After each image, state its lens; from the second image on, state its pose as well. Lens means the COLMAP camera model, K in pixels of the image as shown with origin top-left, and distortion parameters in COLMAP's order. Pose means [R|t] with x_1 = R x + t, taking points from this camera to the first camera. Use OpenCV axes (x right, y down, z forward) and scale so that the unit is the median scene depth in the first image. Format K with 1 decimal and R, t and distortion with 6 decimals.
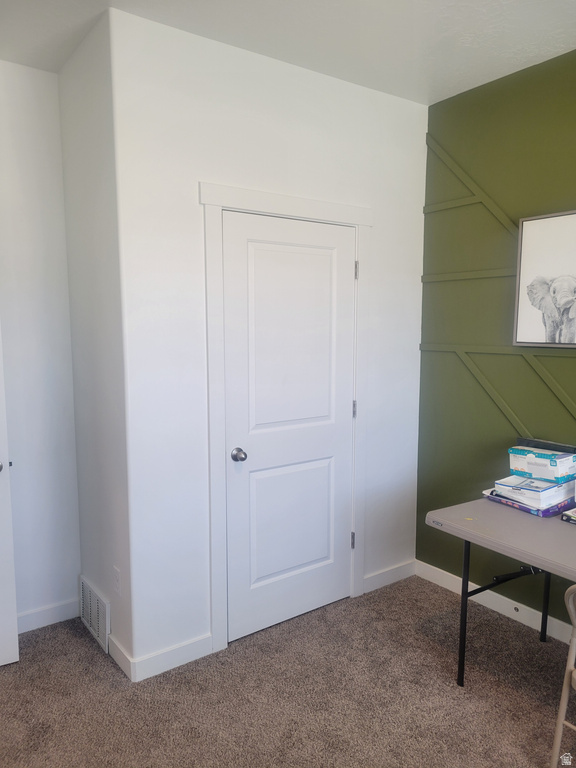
lens RADIAL K [[582.4, 0, 285.9], [0, 582.4, 386.6], [0, 0, 1]] dist [0.031844, -0.000271]
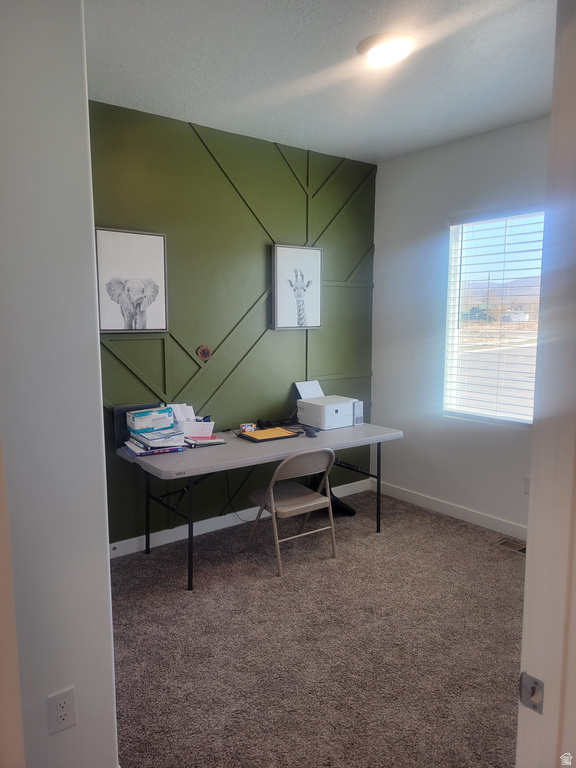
lens RADIAL K [[582.4, 0, 286.3], [0, 582.4, 381.8], [0, 0, 1]] dist [0.031844, -0.000271]
pose [[-0.045174, -0.107276, 0.993203, -0.875549], [0.107648, 0.987906, 0.111600, -0.067409], [-0.993162, 0.111958, -0.033079, 0.714788]]
